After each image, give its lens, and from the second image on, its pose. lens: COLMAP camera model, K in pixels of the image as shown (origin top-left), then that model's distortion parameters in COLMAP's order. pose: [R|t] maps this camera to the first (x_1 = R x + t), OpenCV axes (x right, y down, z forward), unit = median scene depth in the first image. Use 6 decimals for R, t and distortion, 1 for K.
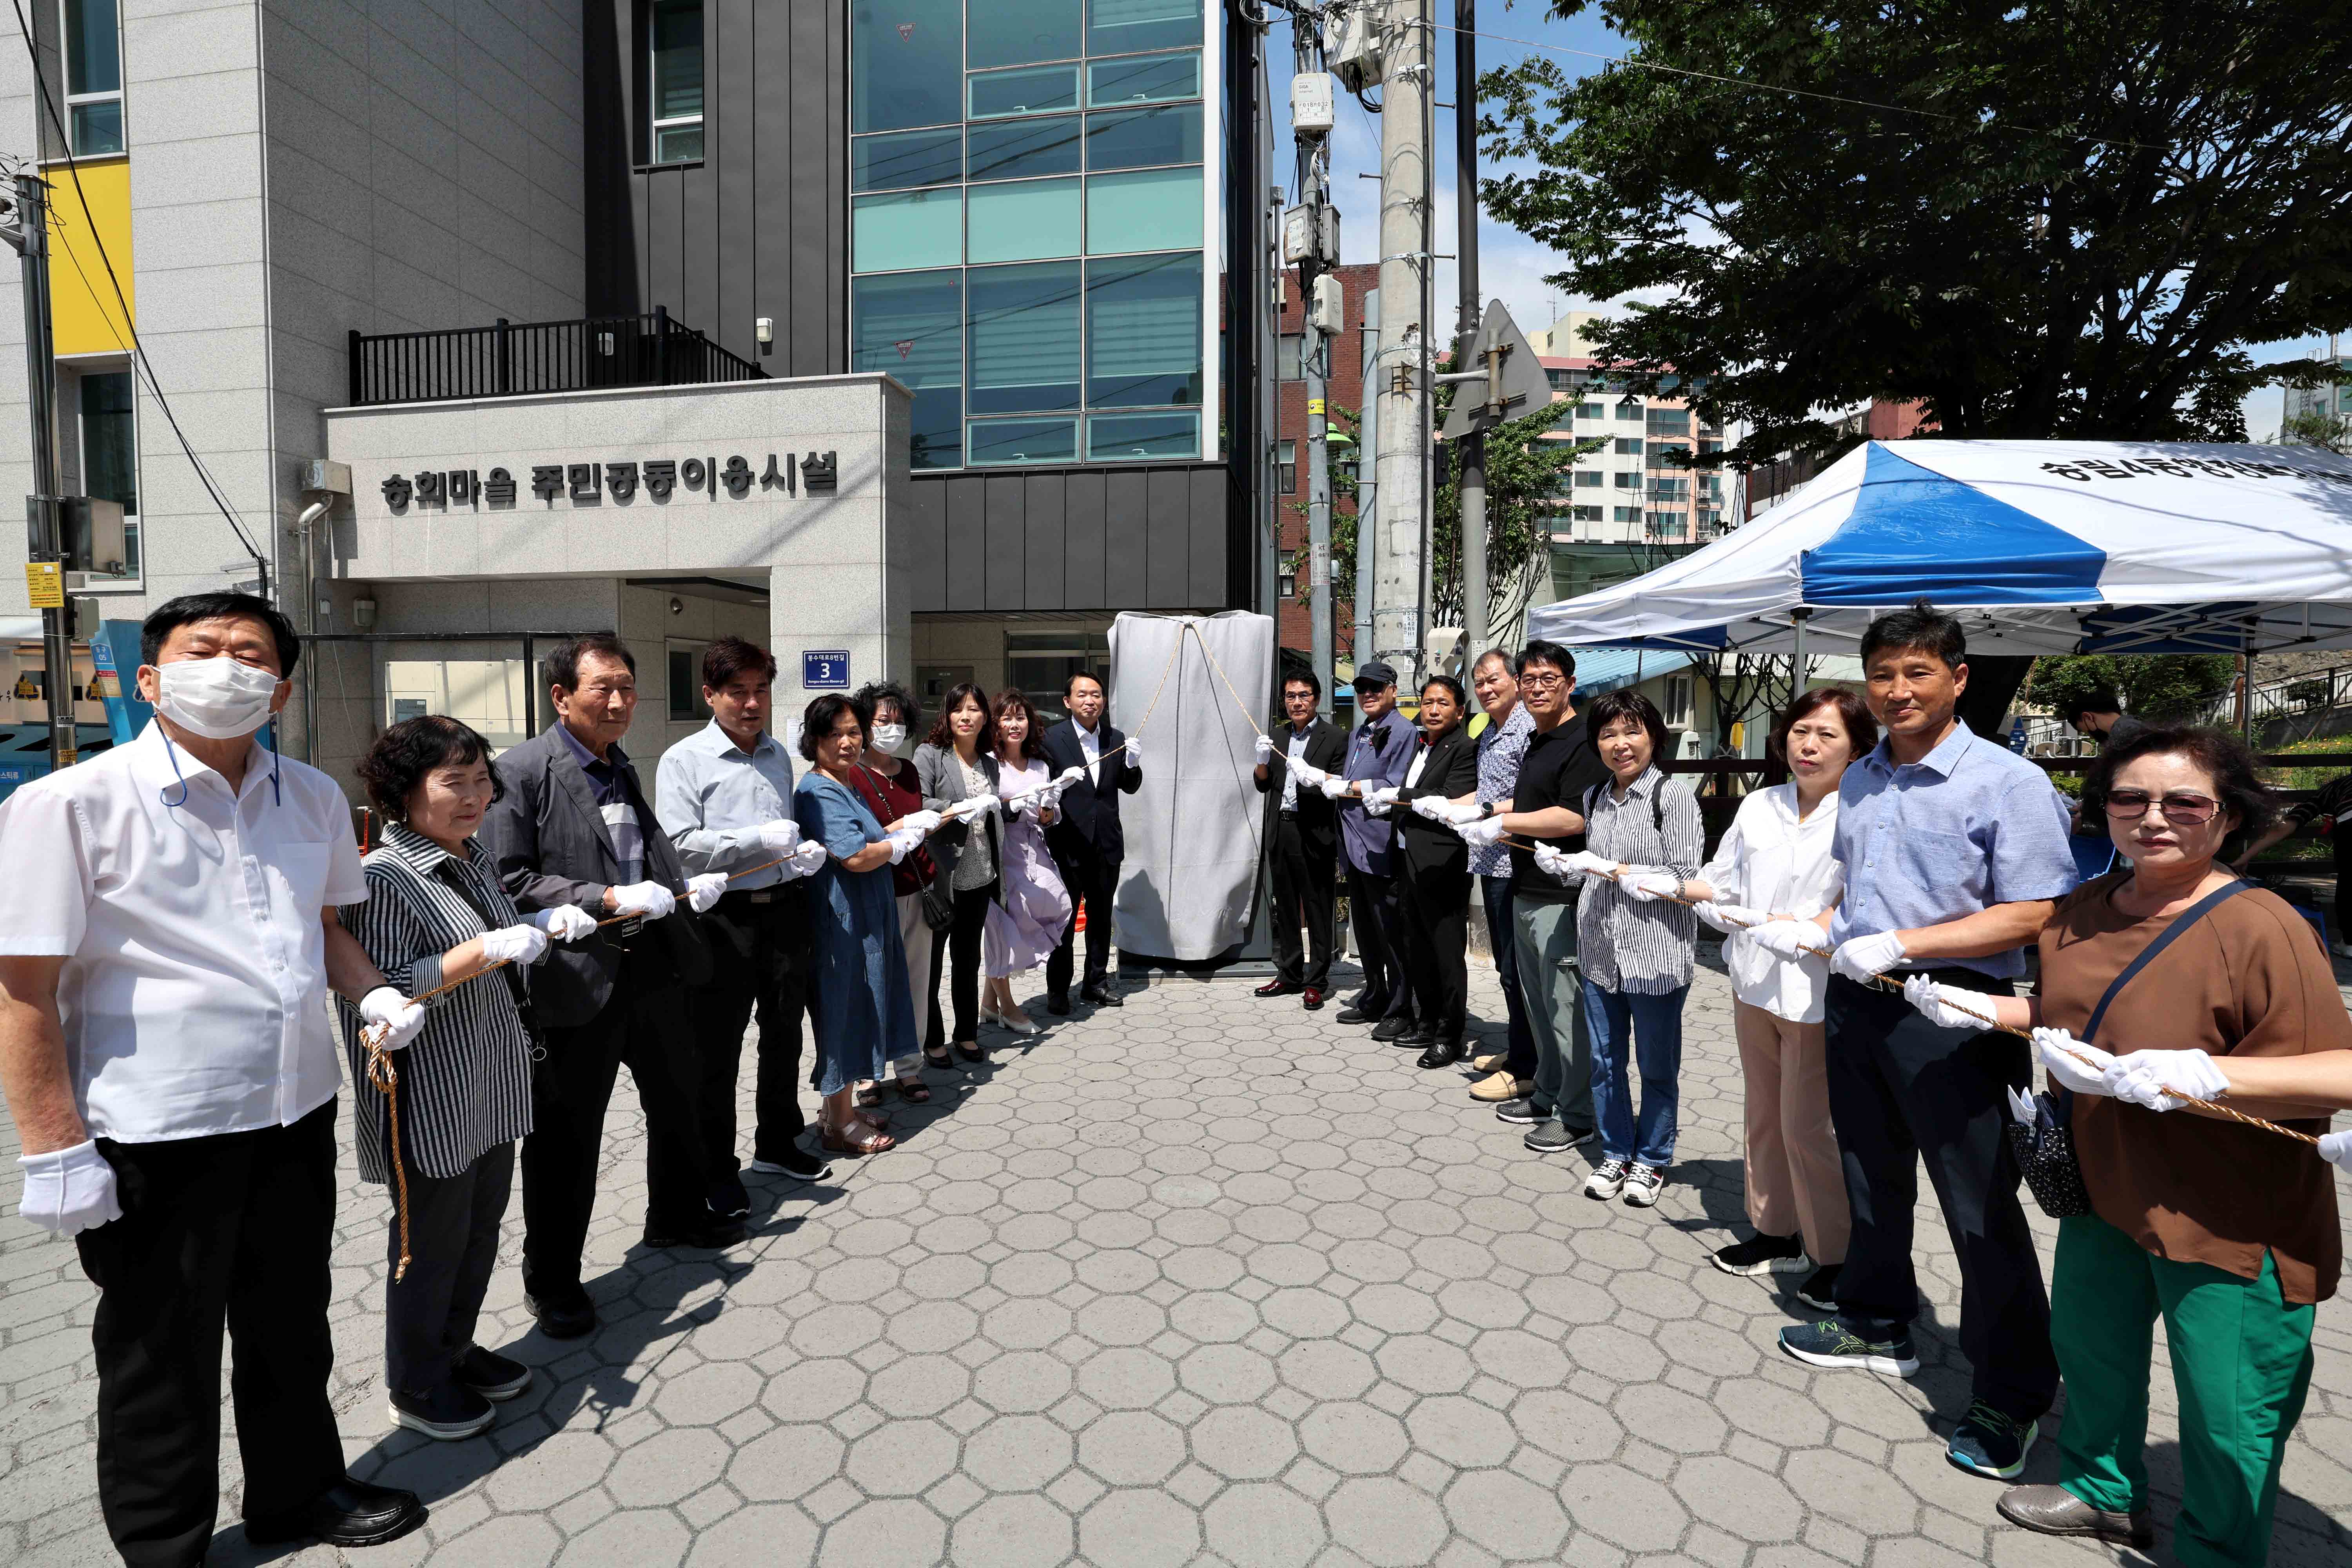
lens RADIAL K [[1231.6, 0, 1123.2], [0, 1231.6, 775.8], [0, 0, 1]] dist [-0.070943, 0.038890]
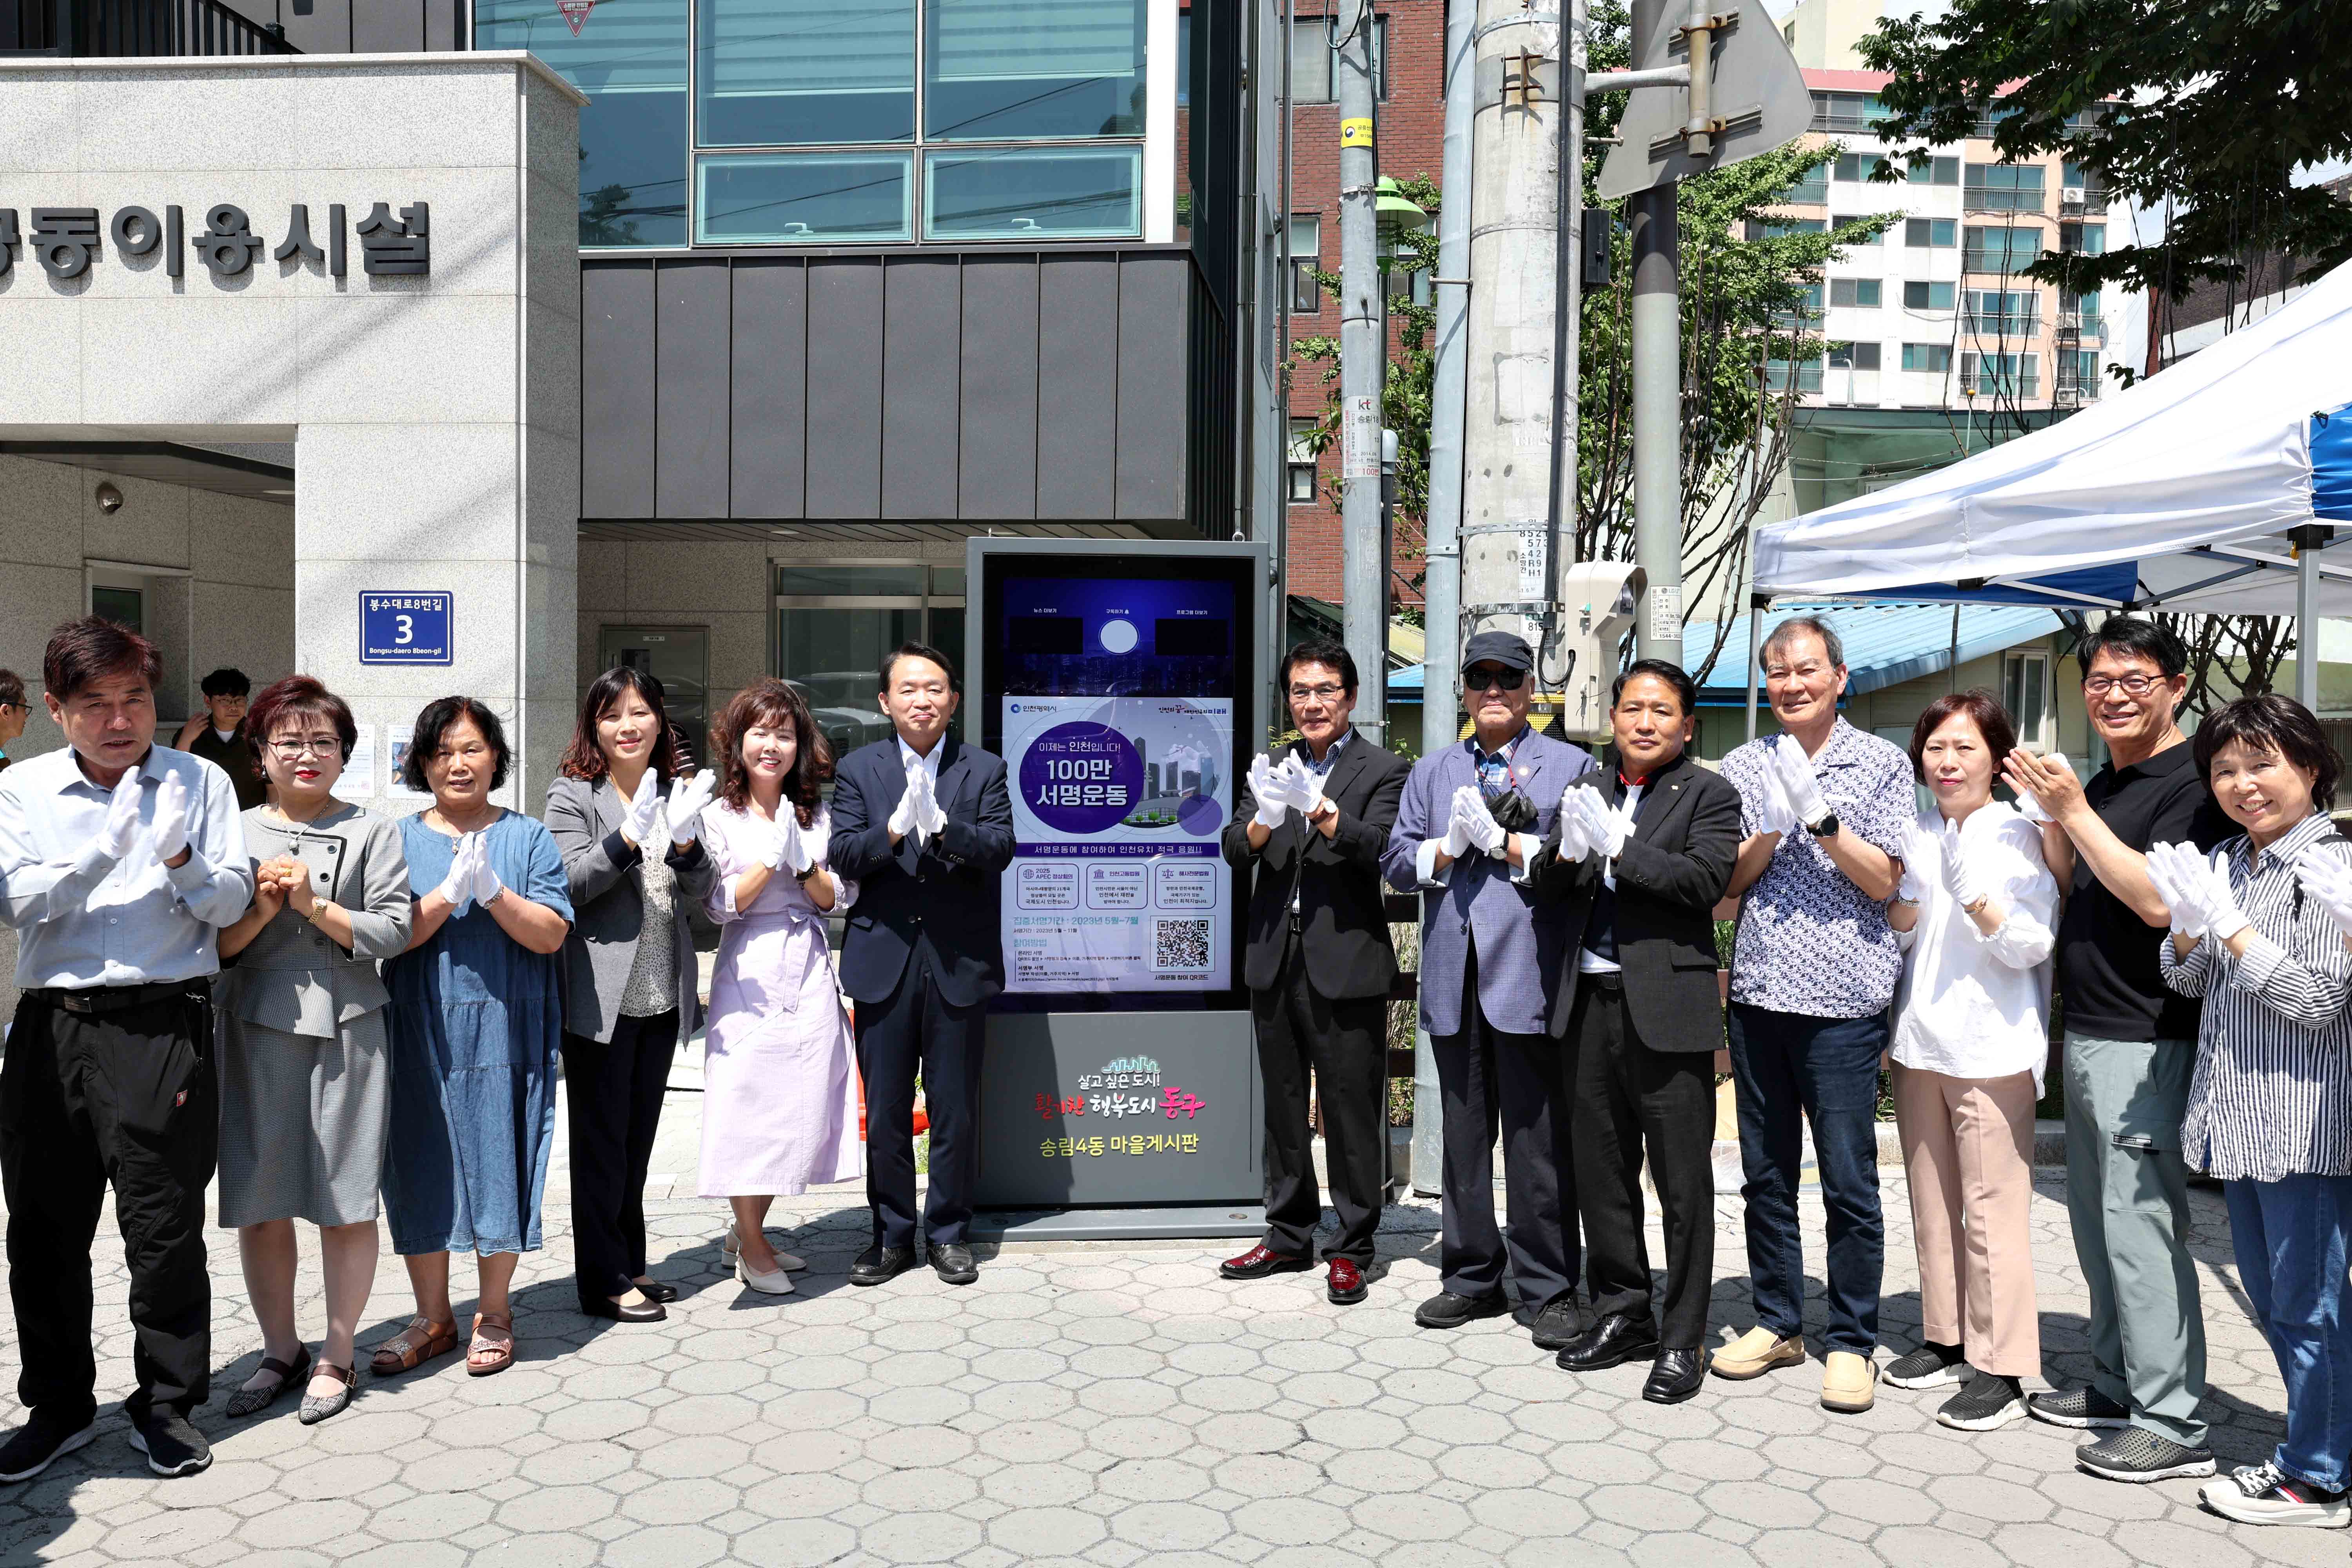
lens RADIAL K [[1969.3, 0, 1141.3], [0, 1969.3, 747.2], [0, 0, 1]] dist [-0.002529, 0.043304]
pose [[0.998928, 0.008820, 0.045450, 0.028953], [-0.007685, 0.999656, -0.025078, -0.018377], [-0.045656, 0.024702, 0.998652, 0.164531]]
